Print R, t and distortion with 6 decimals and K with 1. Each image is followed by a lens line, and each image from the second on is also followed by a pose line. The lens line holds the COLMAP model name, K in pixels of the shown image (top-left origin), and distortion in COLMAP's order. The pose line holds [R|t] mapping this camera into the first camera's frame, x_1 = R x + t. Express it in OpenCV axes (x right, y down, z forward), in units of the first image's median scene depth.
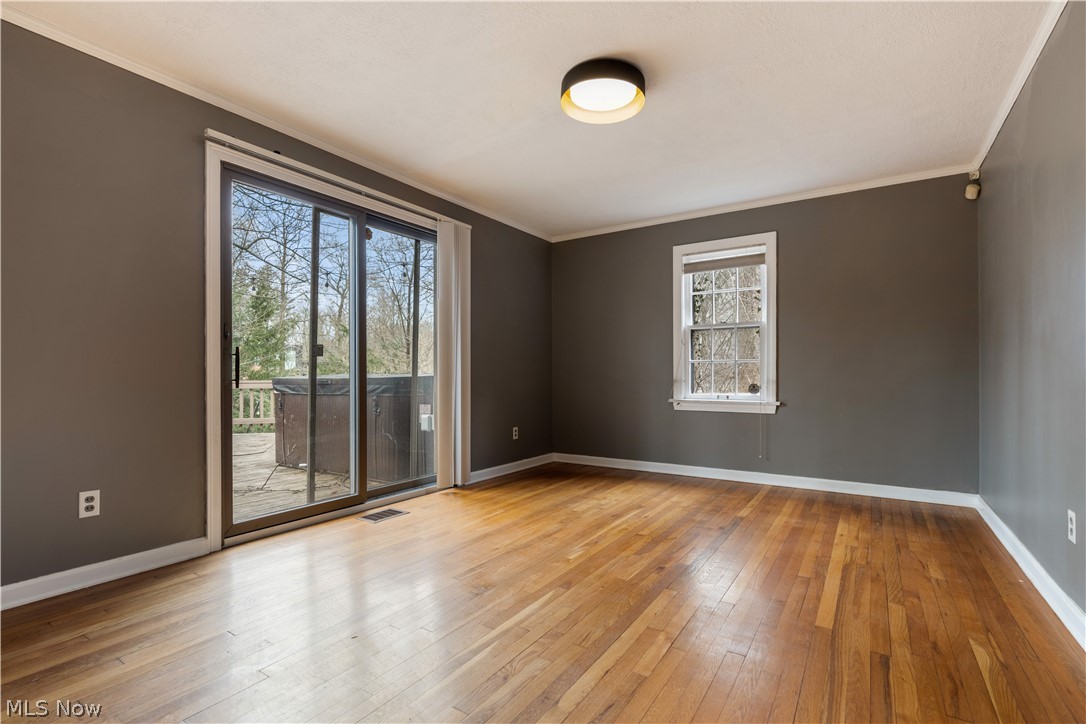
lens RADIAL K [[503.3, 0, 543.0], [0, 503.3, 362.0], [0, 0, 1]] dist [-0.024179, -0.000261]
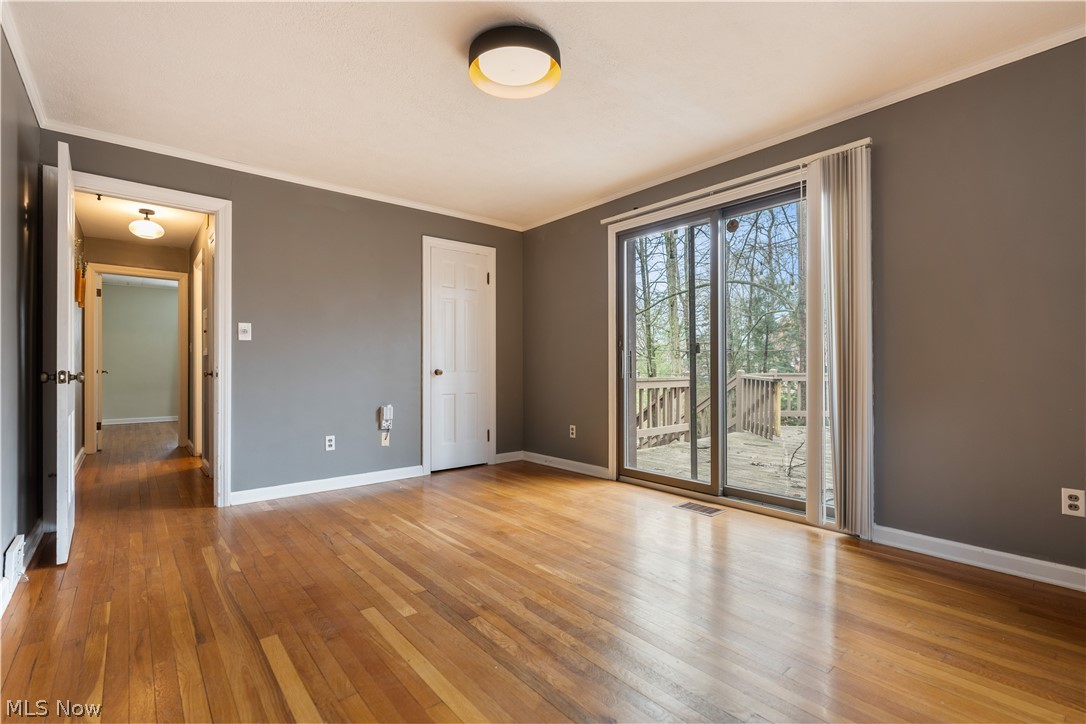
lens RADIAL K [[486.6, 0, 543.0], [0, 486.6, 362.0], [0, 0, 1]] dist [-0.001375, 0.000516]
pose [[-0.285385, -0.000809, -0.958413, 0.918439], [0.032681, 0.999410, -0.010575, 0.009449], [0.957856, -0.034340, -0.285190, 1.248942]]
